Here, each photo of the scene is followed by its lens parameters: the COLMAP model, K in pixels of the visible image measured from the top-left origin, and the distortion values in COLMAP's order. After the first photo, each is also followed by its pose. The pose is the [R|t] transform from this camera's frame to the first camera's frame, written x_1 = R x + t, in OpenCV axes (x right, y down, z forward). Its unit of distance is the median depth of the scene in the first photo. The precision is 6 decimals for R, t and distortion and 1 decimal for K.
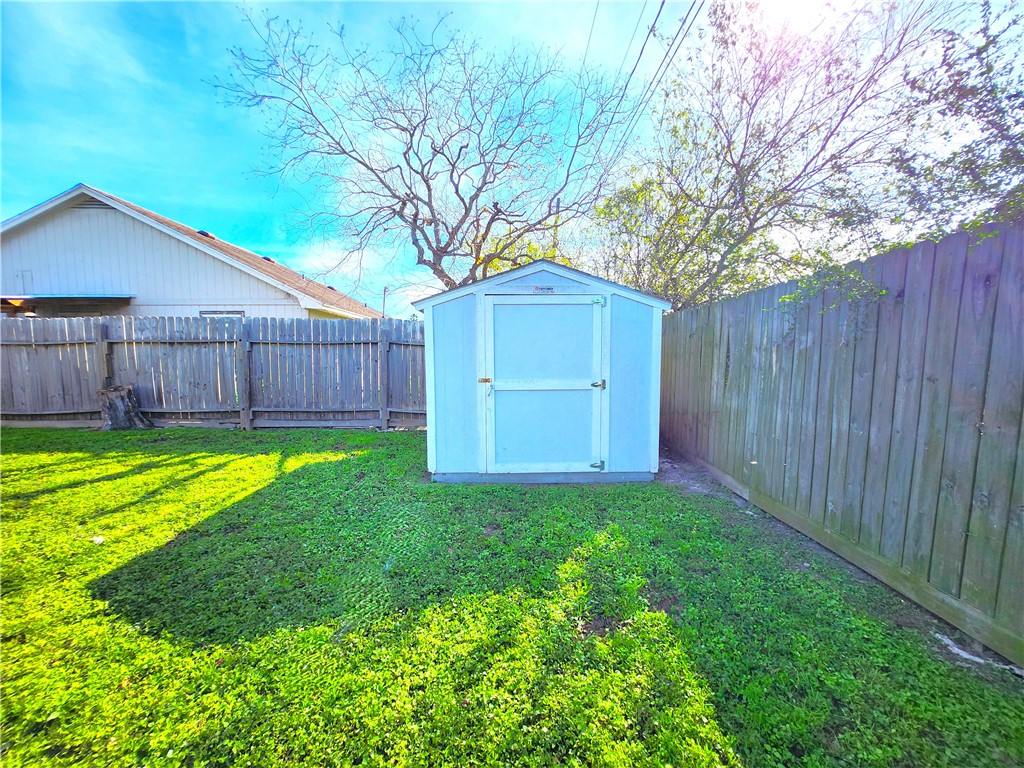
lens RADIAL K [[403.0, 0, 513.2], [0, 403.0, 385.7], [0, 0, 1]] dist [-0.005789, 0.002014]
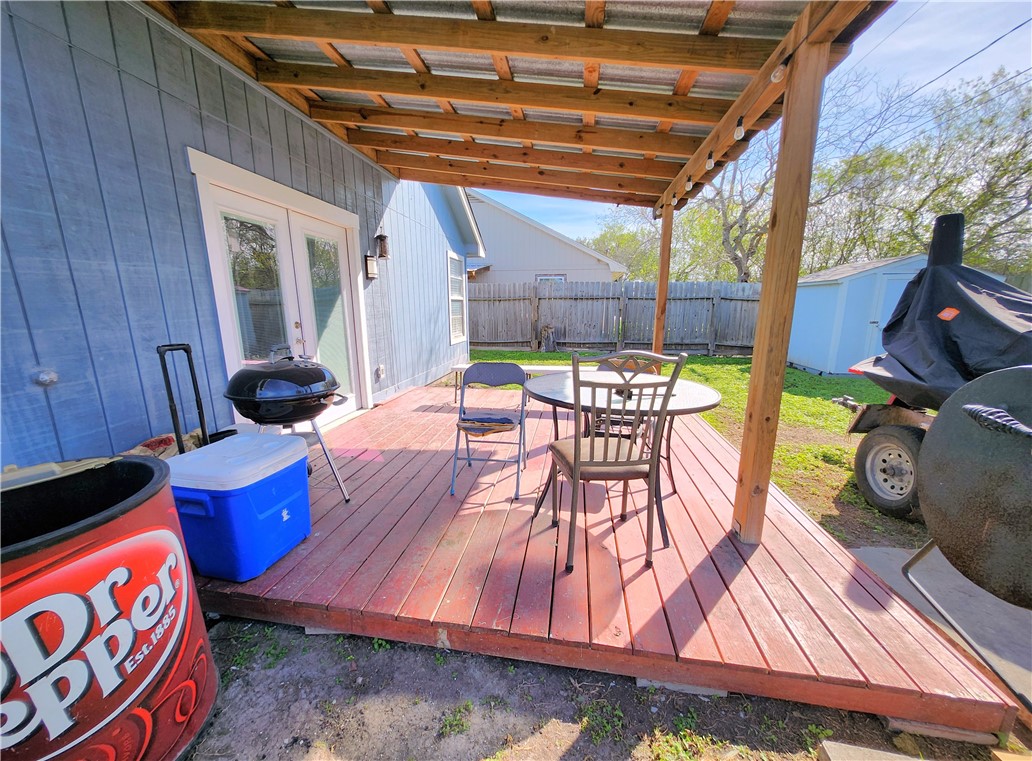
lens RADIAL K [[405.5, 0, 518.4], [0, 405.5, 390.2], [0, 0, 1]] dist [-0.005480, 0.000700]
pose [[0.983744, 0.037295, -0.175659, -0.768612], [-0.013117, 0.990506, 0.136841, 0.035680], [0.179095, -0.132312, 0.974894, -0.640682]]
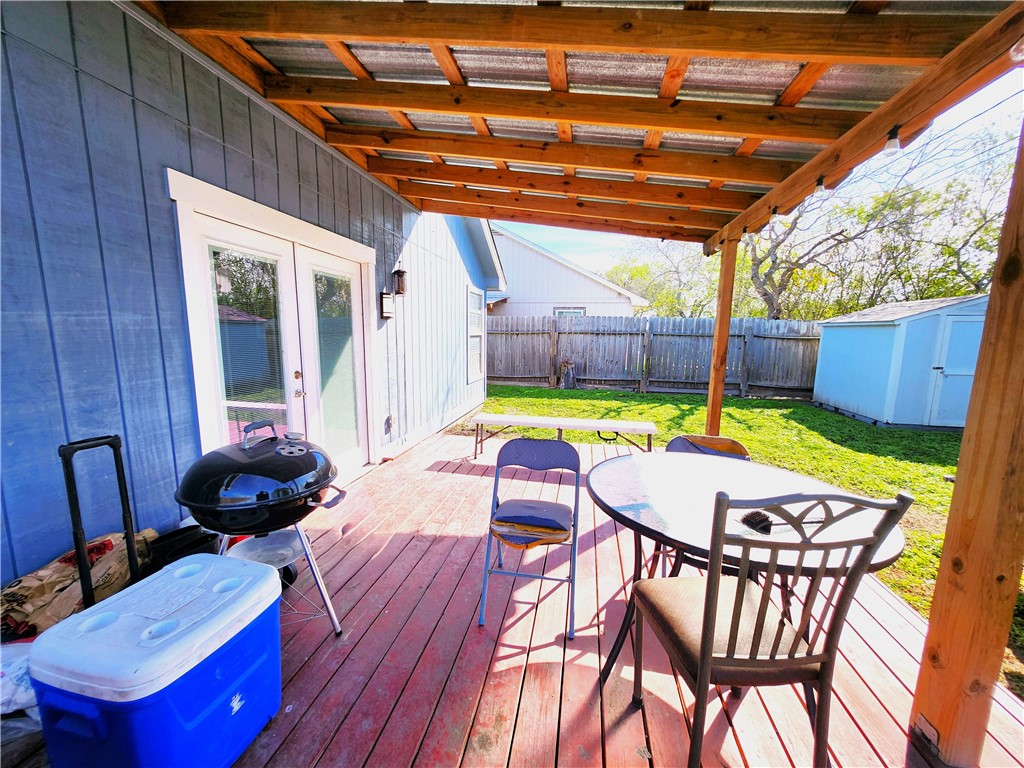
lens RADIAL K [[403.0, 0, 513.3], [0, 403.0, 387.0], [0, 0, 1]] dist [-0.005789, 0.002014]
pose [[0.975852, 0.044225, -0.213909, -0.815586], [-0.031038, 0.997427, 0.064620, 0.006452], [0.216216, -0.056421, 0.974714, -0.555675]]
